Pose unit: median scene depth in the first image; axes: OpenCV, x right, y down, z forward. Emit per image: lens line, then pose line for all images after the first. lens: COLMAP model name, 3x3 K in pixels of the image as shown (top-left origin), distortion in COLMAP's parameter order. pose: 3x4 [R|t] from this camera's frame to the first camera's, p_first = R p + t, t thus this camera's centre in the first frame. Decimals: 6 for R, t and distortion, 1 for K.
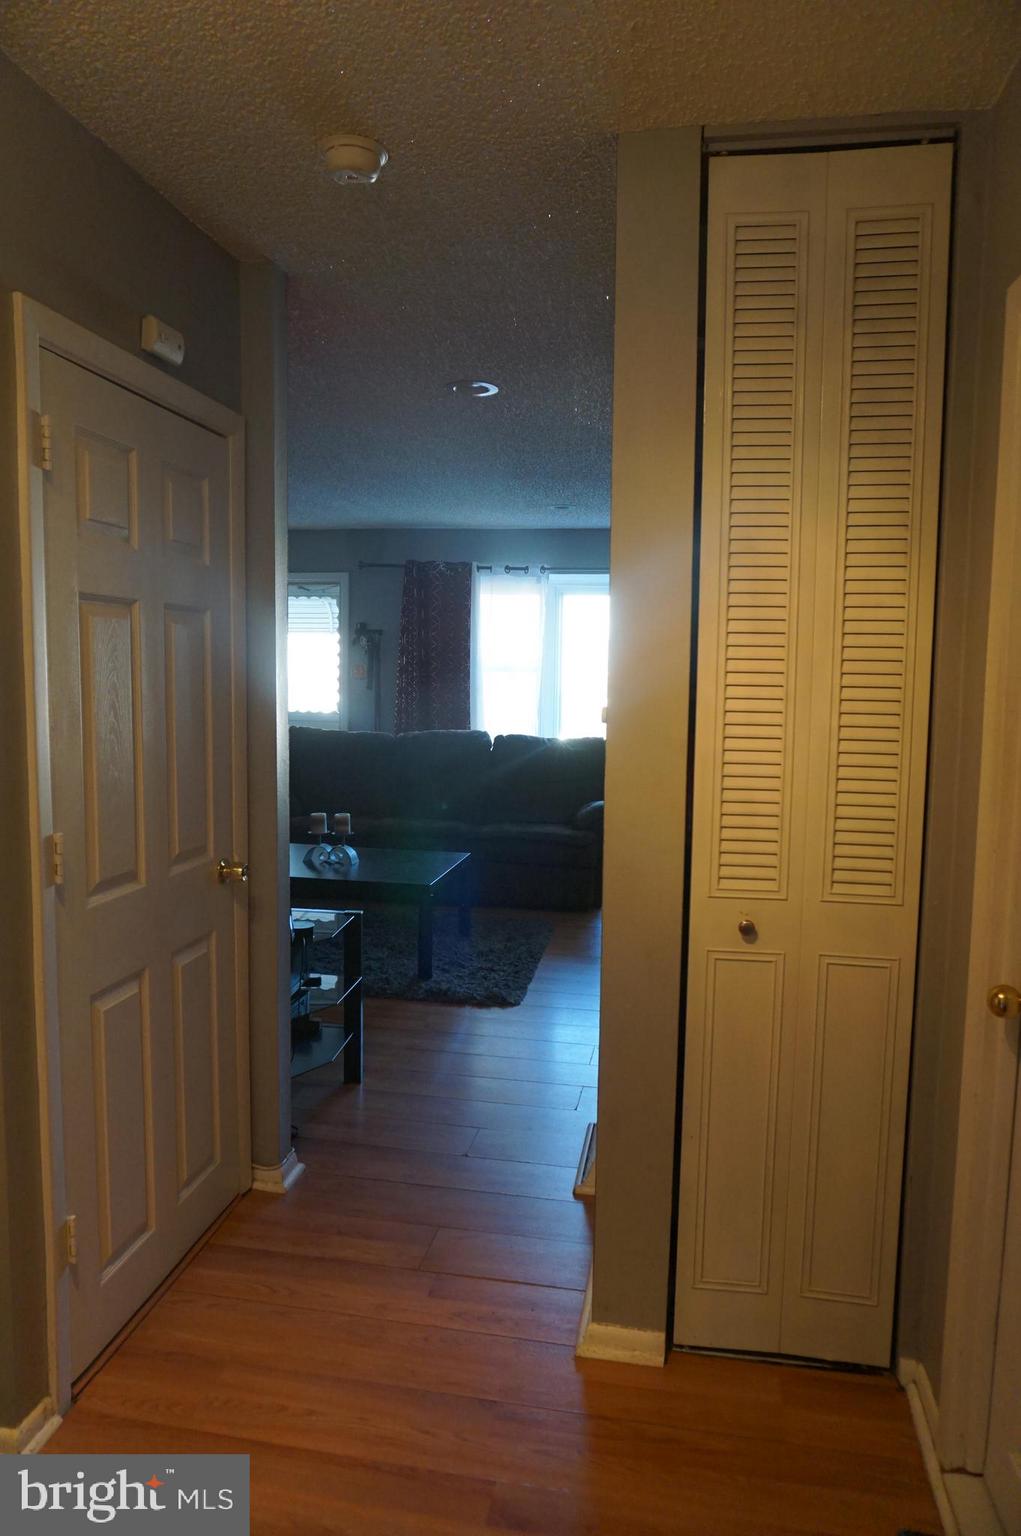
lens RADIAL K [[1020.9, 0, 516.7], [0, 1020.9, 767.4], [0, 0, 1]] dist [-0.048698, 0.034609]
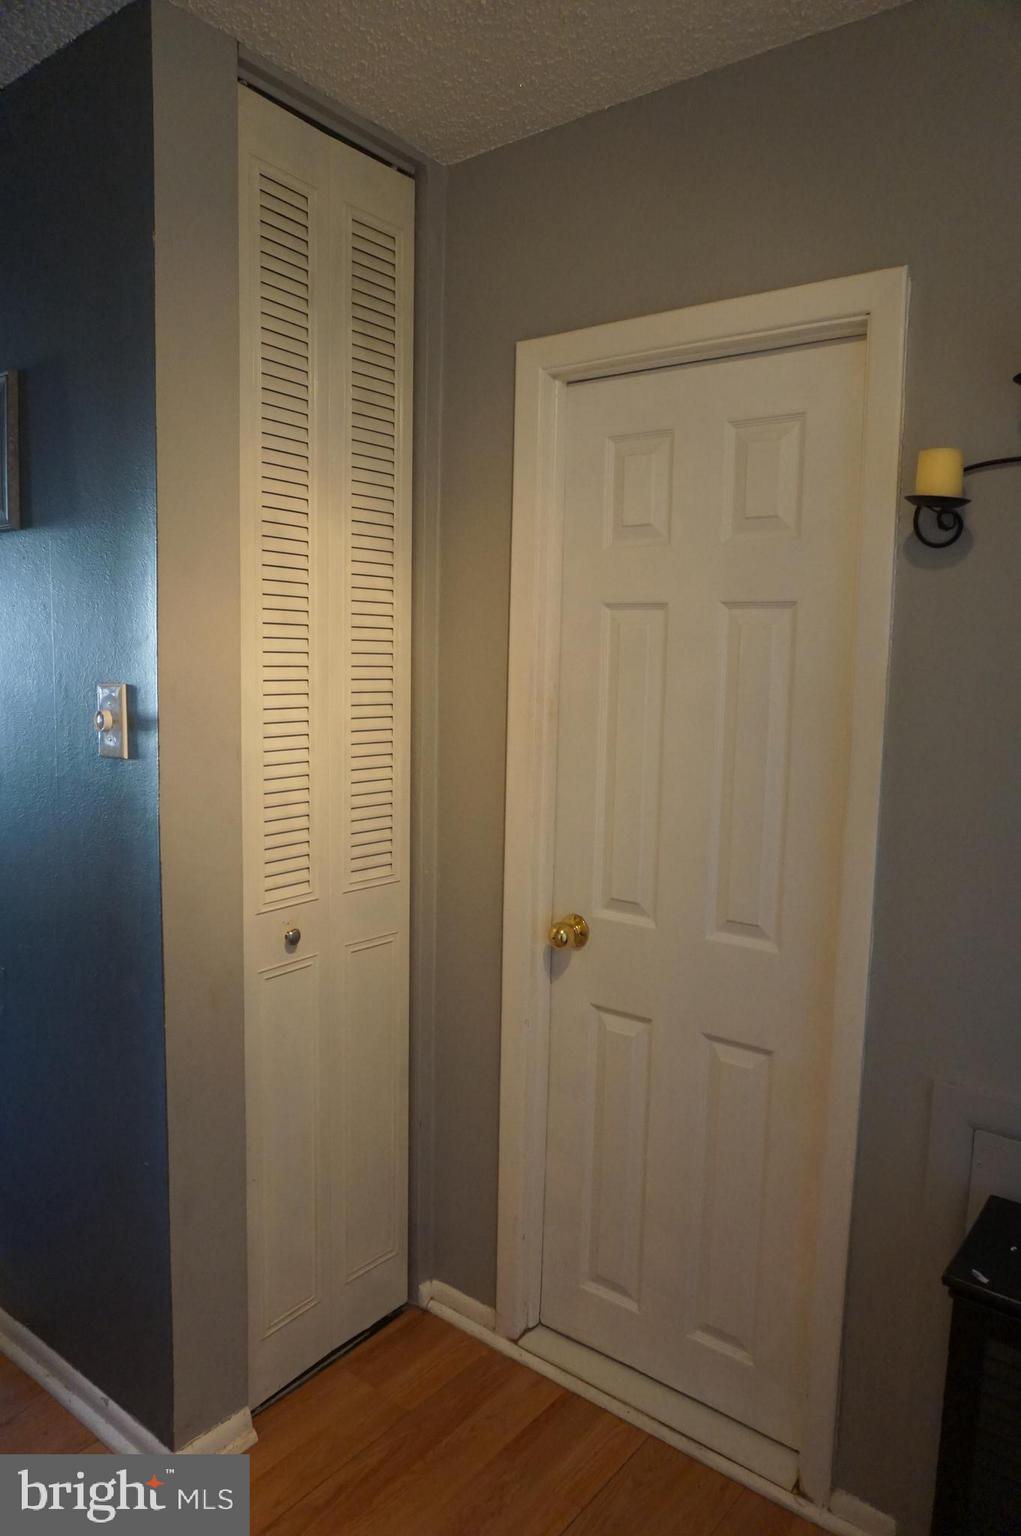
lens RADIAL K [[1020.9, 0, 511.1], [0, 1020.9, 762.8], [0, 0, 1]] dist [-0.048698, 0.034609]
pose [[0.473187, -0.096583, 0.875652, -0.520574], [0.073521, 0.994834, 0.070000, -0.058000], [-0.877889, 0.031256, 0.477843, 0.389736]]
